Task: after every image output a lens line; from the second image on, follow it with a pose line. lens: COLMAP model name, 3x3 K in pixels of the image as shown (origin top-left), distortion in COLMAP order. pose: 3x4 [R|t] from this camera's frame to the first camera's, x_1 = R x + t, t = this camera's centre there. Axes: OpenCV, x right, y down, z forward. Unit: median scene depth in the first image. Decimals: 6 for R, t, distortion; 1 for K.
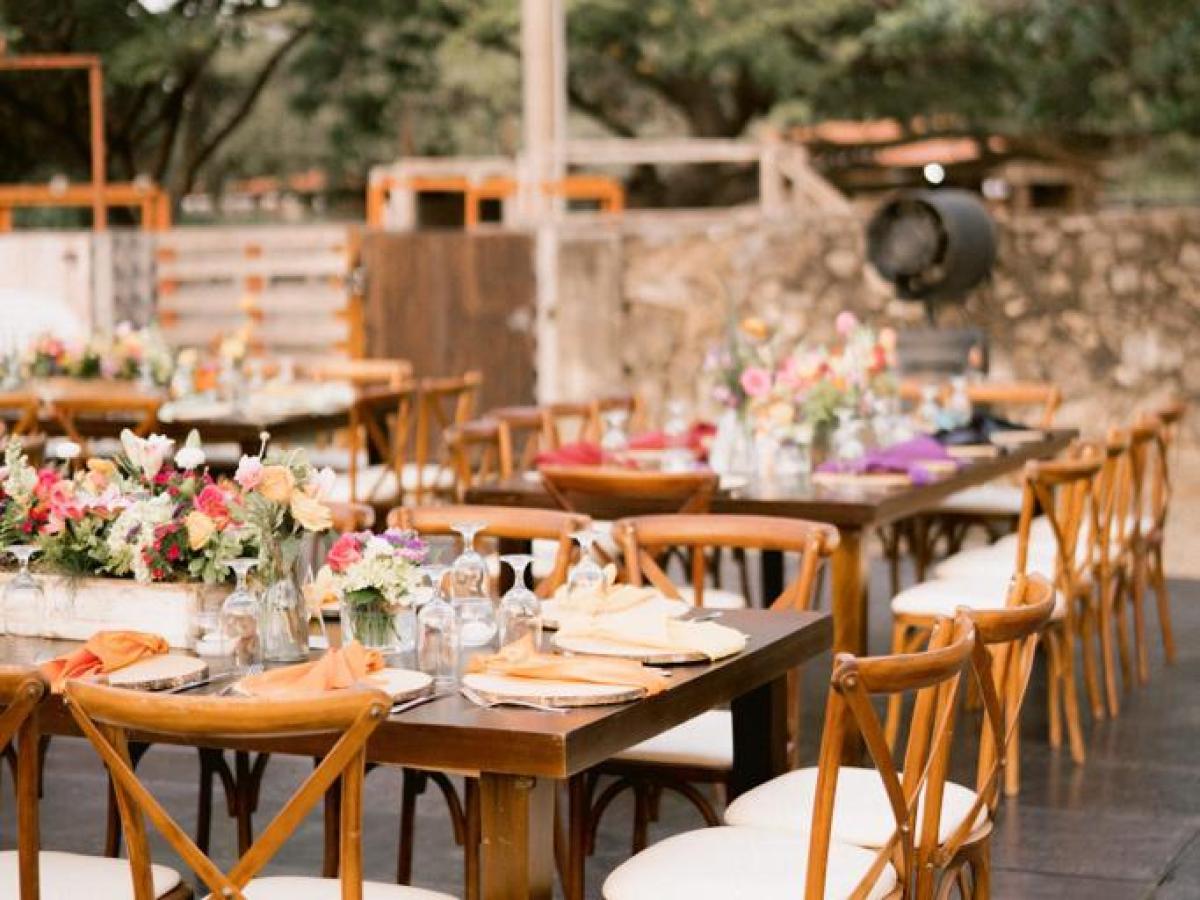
lens RADIAL K [[2537.5, 0, 597.0], [0, 2537.5, 454.8], [0, 0, 1]] dist [-0.029614, 0.000000]
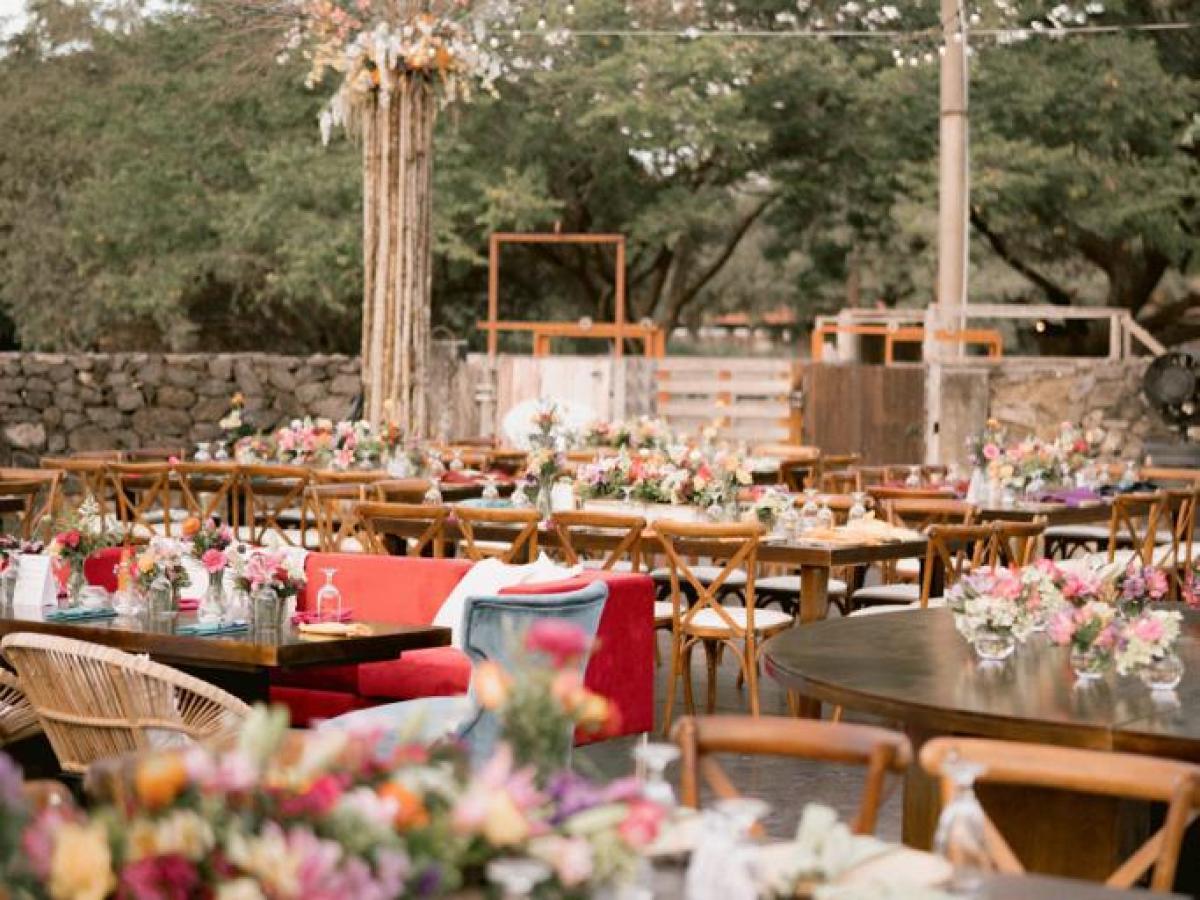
lens RADIAL K [[2537.5, 0, 596.2], [0, 2537.5, 453.0], [0, 0, 1]] dist [-0.029614, 0.000000]
pose [[0.982303, 0.039995, -0.182978, 0.054517], [-0.049499, 0.997636, -0.047672, 0.034414], [0.180639, 0.055886, 0.981961, -0.402688]]
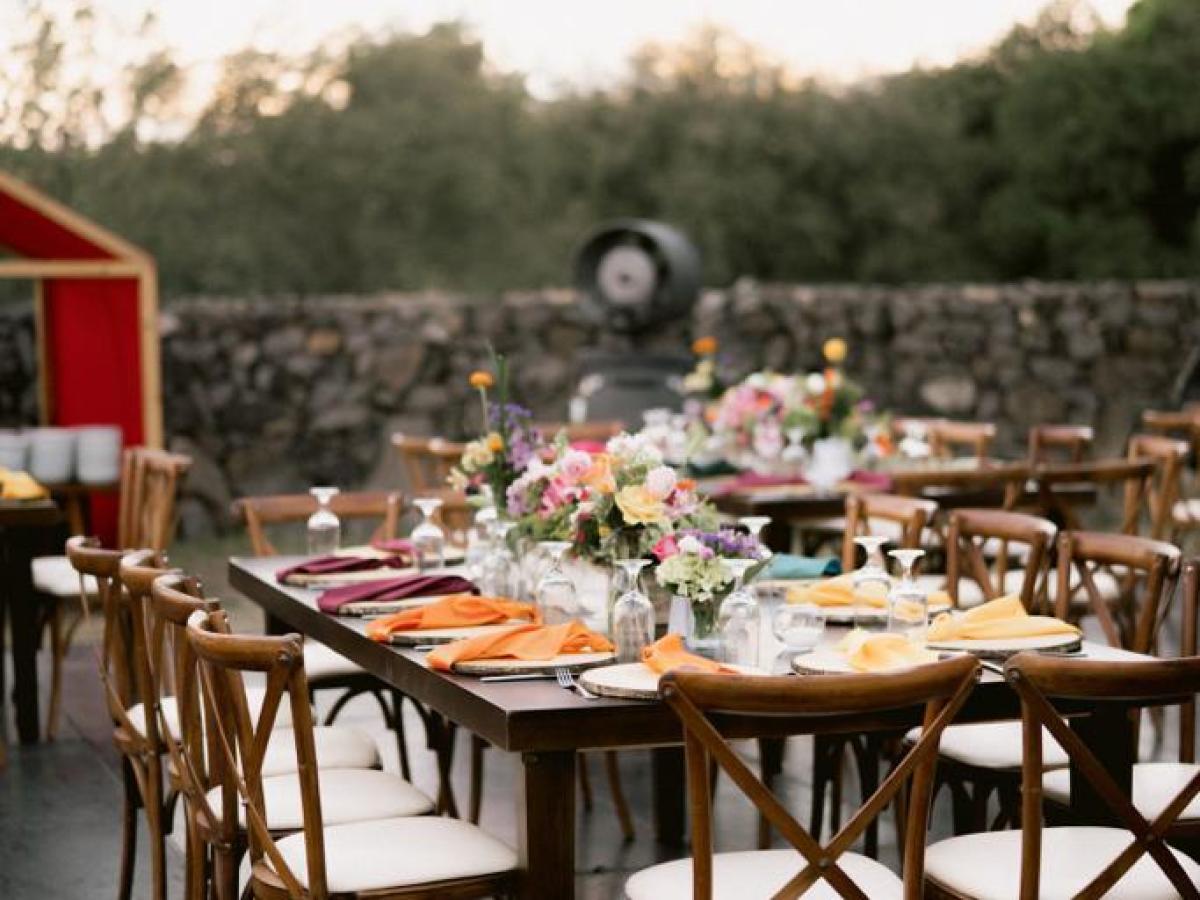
lens RADIAL K [[2537.5, 0, 600.8], [0, 2537.5, 449.6], [0, 0, 1]] dist [-0.029614, 0.000000]
pose [[0.664064, 0.052329, -0.745842, 0.191310], [-0.067042, 0.997697, 0.010308, -0.003355], [0.744664, 0.043158, 0.666043, 0.073368]]
